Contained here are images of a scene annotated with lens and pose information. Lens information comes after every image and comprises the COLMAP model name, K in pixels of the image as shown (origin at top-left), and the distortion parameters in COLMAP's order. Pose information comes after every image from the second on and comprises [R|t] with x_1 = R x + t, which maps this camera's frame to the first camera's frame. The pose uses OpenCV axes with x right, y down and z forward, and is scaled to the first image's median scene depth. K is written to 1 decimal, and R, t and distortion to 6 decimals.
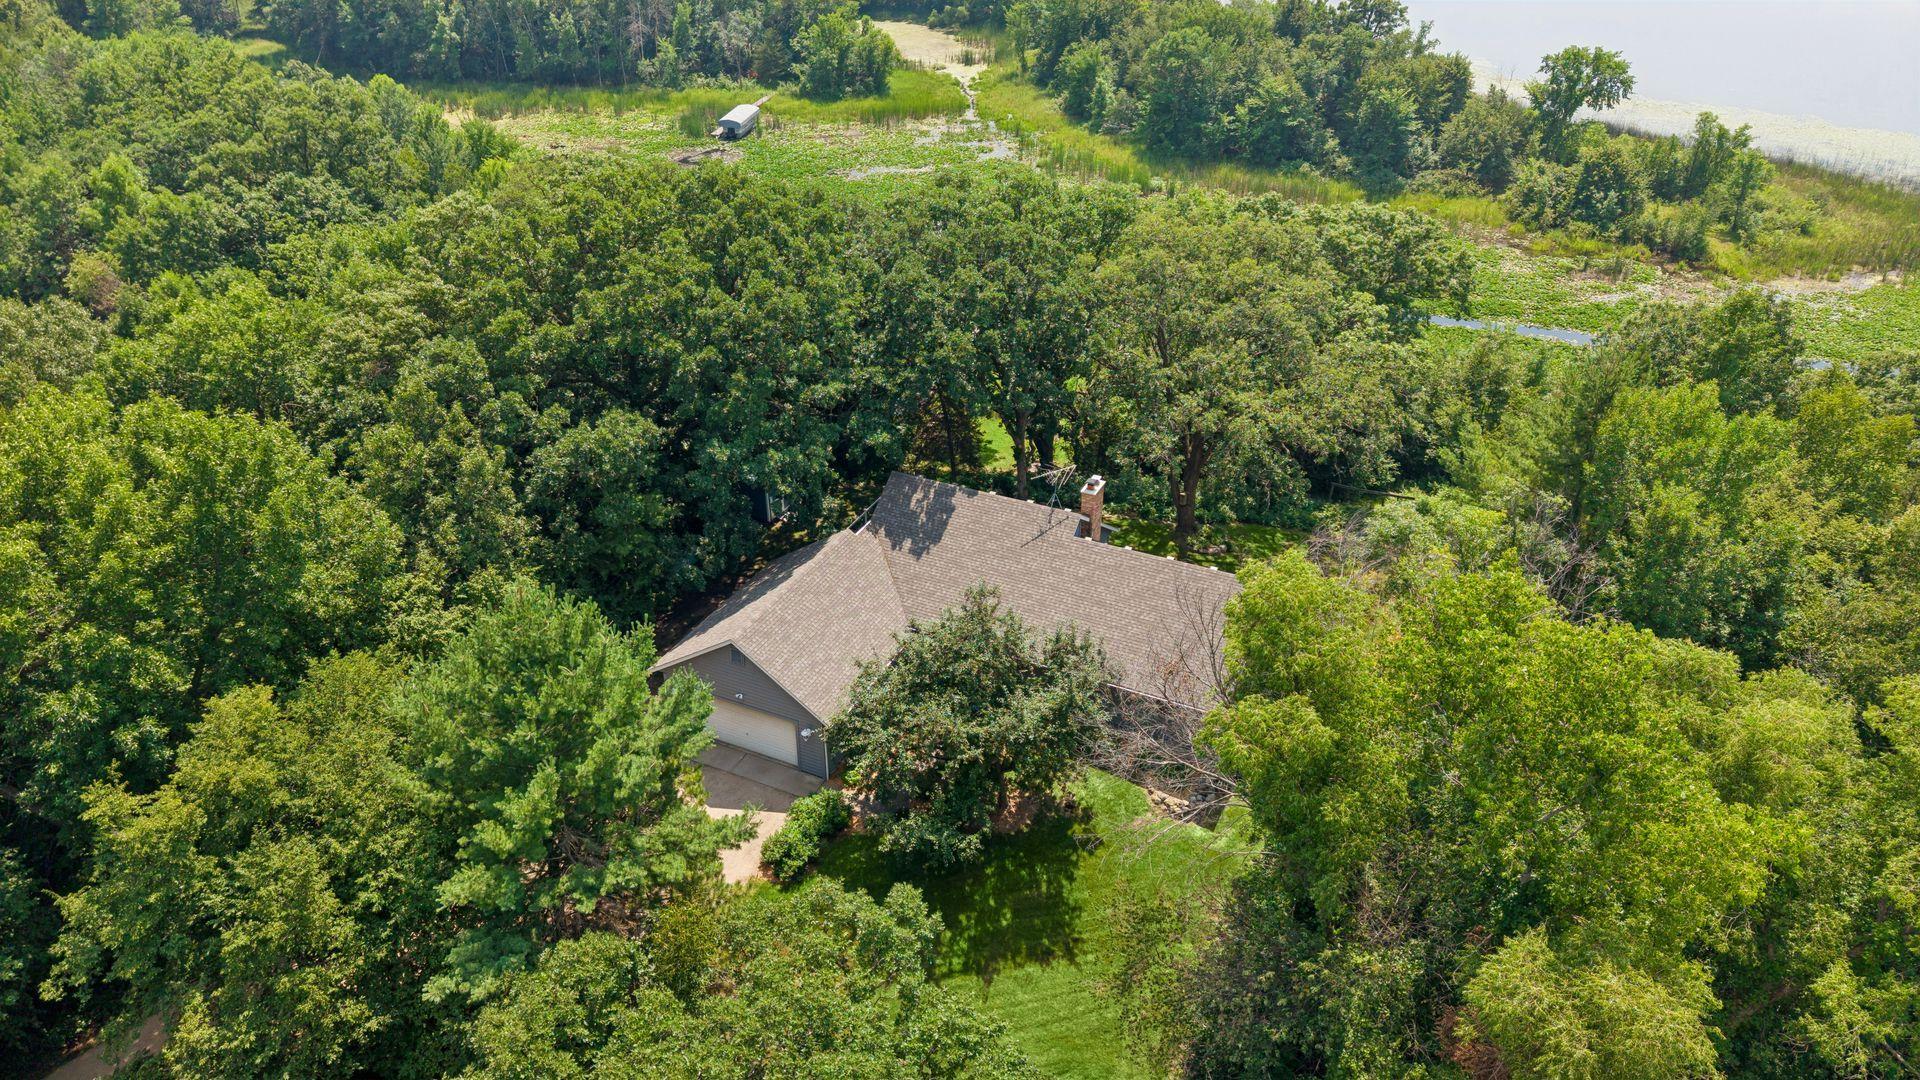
lens RADIAL K [[1288.6, 0, 960.0], [0, 1288.6, 540.0], [0, 0, 1]] dist [0.037900, -0.049717]
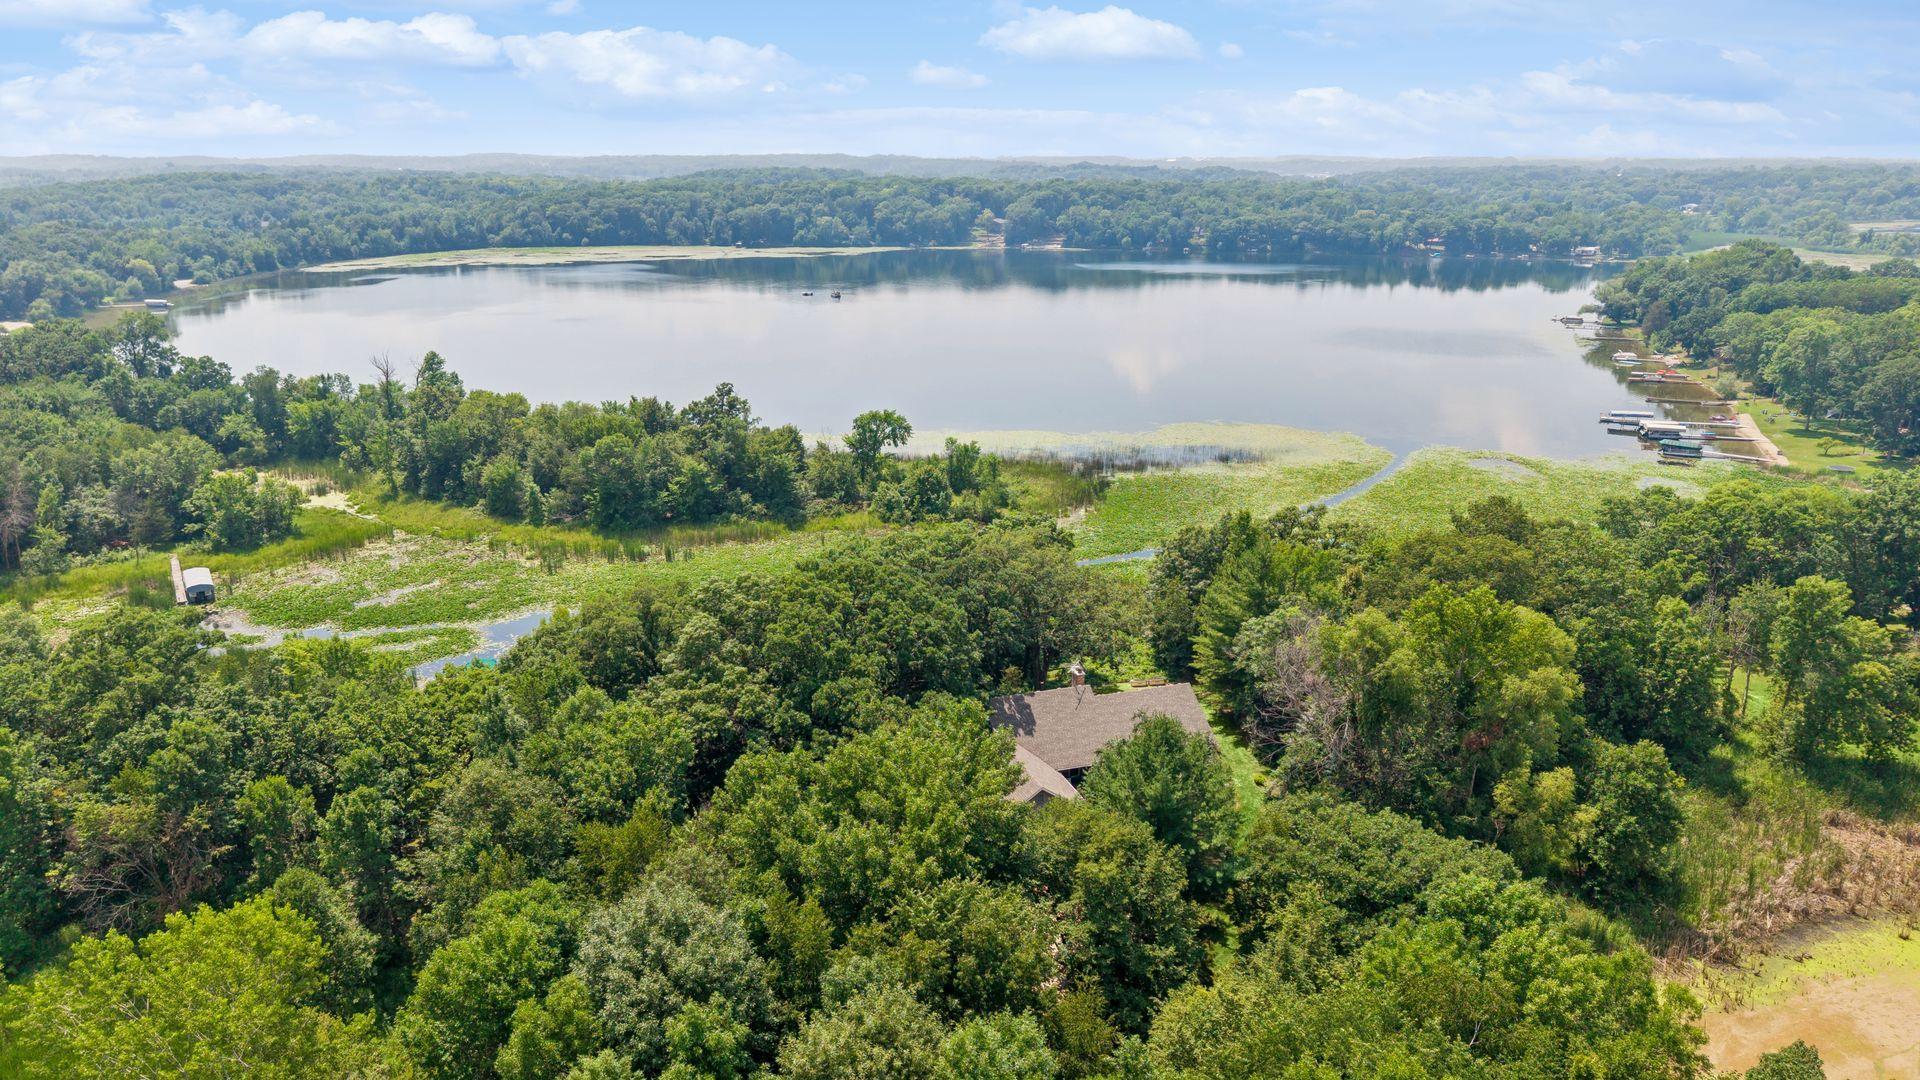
lens RADIAL K [[1288.6, 0, 960.0], [0, 1288.6, 540.0], [0, 0, 1]] dist [0.037900, -0.049717]
pose [[0.714042, -0.200904, 0.670657, -0.483016], [0.365614, 0.923944, -0.112486, -0.027397], [-0.597051, 0.325521, 0.733189, -0.126890]]
